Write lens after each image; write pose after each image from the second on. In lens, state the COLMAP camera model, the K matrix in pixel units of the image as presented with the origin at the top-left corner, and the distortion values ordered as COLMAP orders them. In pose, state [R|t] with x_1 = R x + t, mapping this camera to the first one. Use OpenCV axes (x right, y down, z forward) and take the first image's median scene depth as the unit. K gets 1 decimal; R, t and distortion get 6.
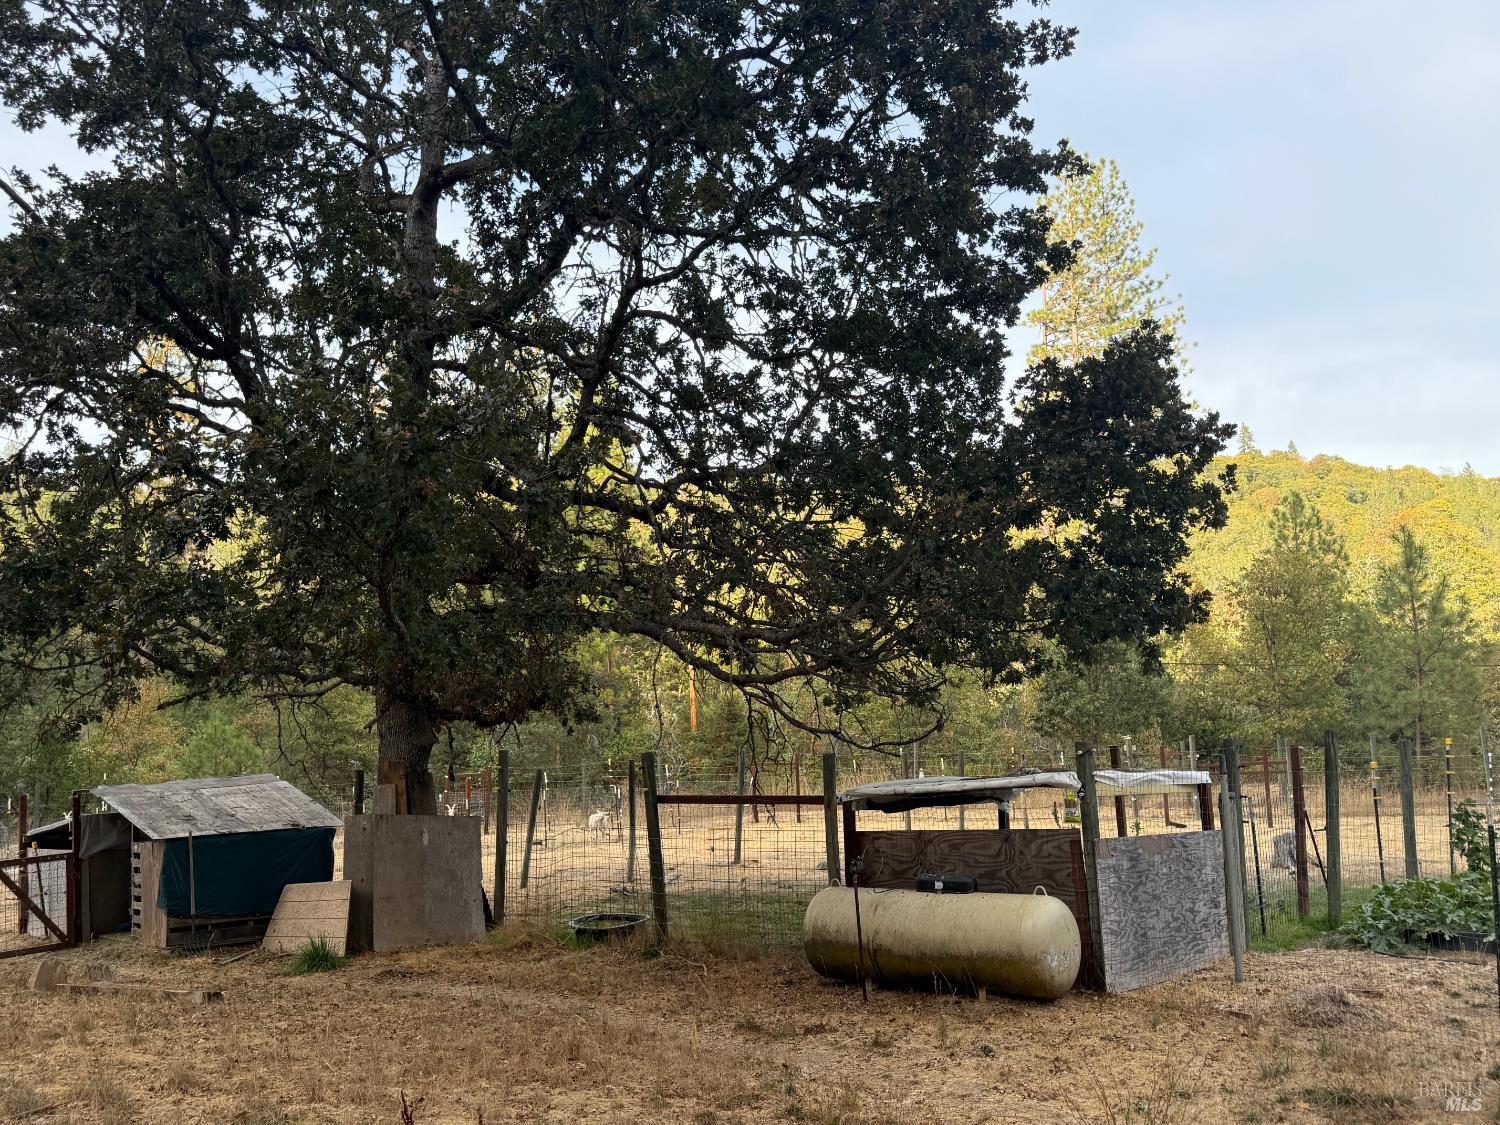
lens RADIAL K [[1341.0, 0, 750.0], [0, 1341.0, 562.5], [0, 0, 1]] dist [0.139801, -0.307622]
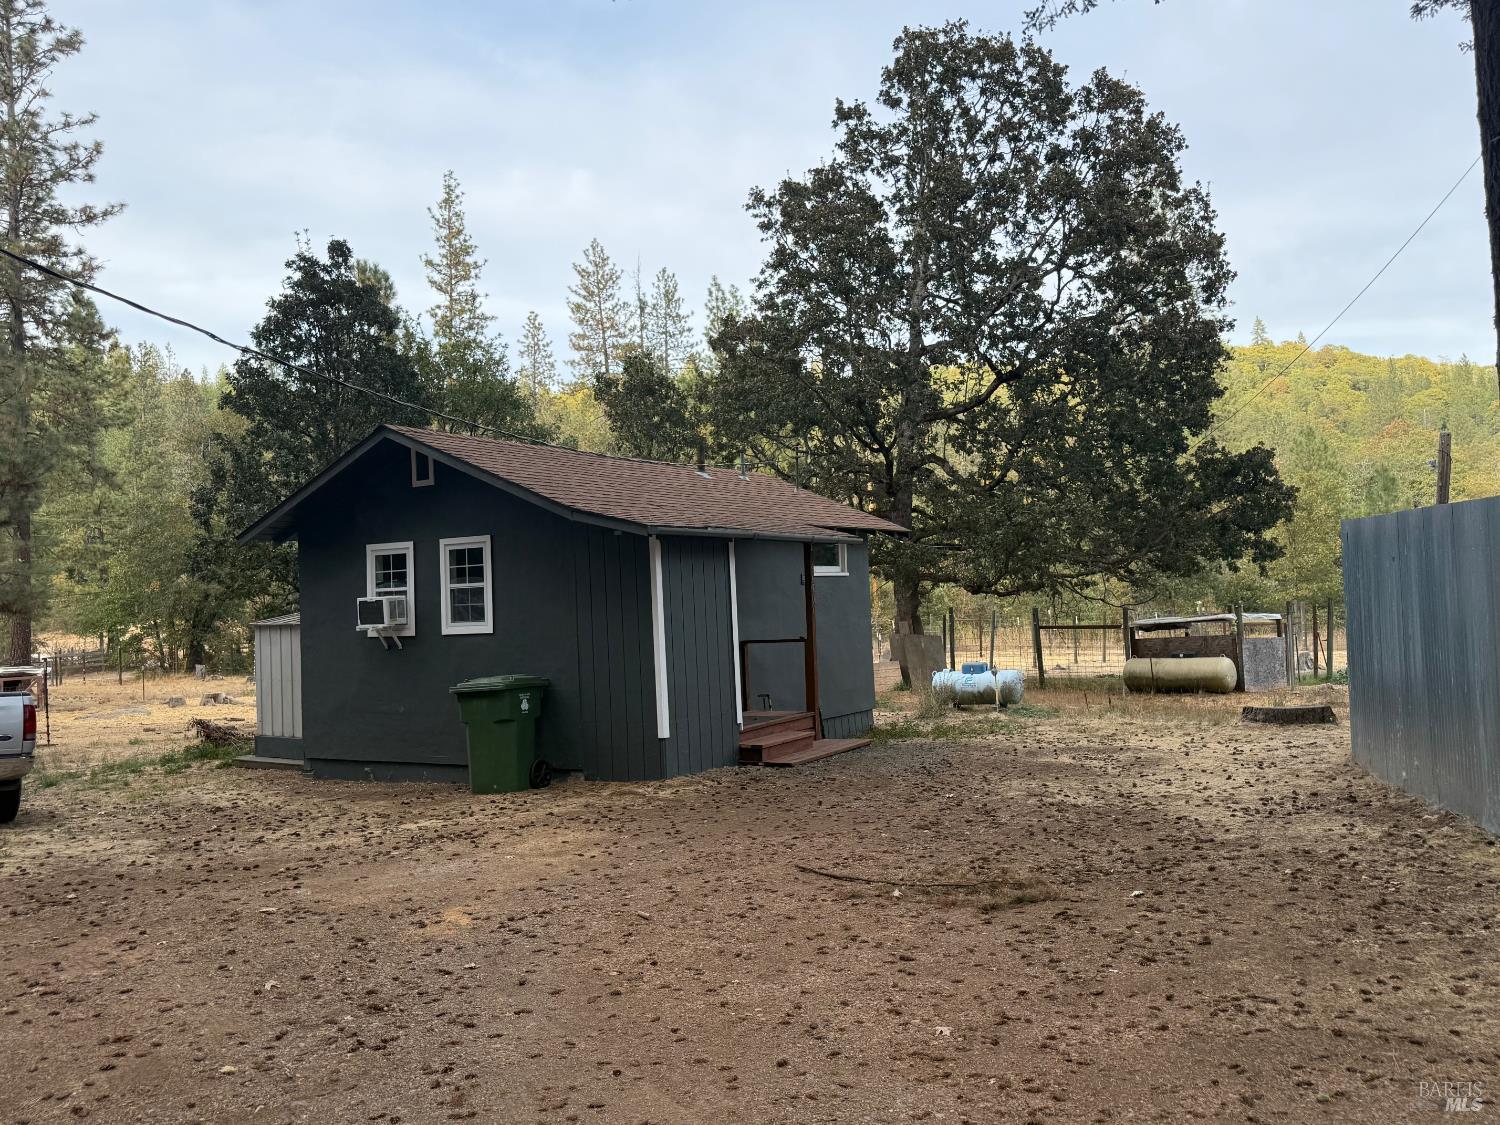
lens RADIAL K [[1211.1, 0, 748.9], [0, 1211.1, 541.9], [0, 0, 1]] dist [0.003114, 0.000439]
pose [[0.998982, 0.000532, -0.045113, -0.497195], [0.003046, 0.996854, 0.079201, -0.146636], [0.045013, -0.079258, 0.995837, -1.156257]]
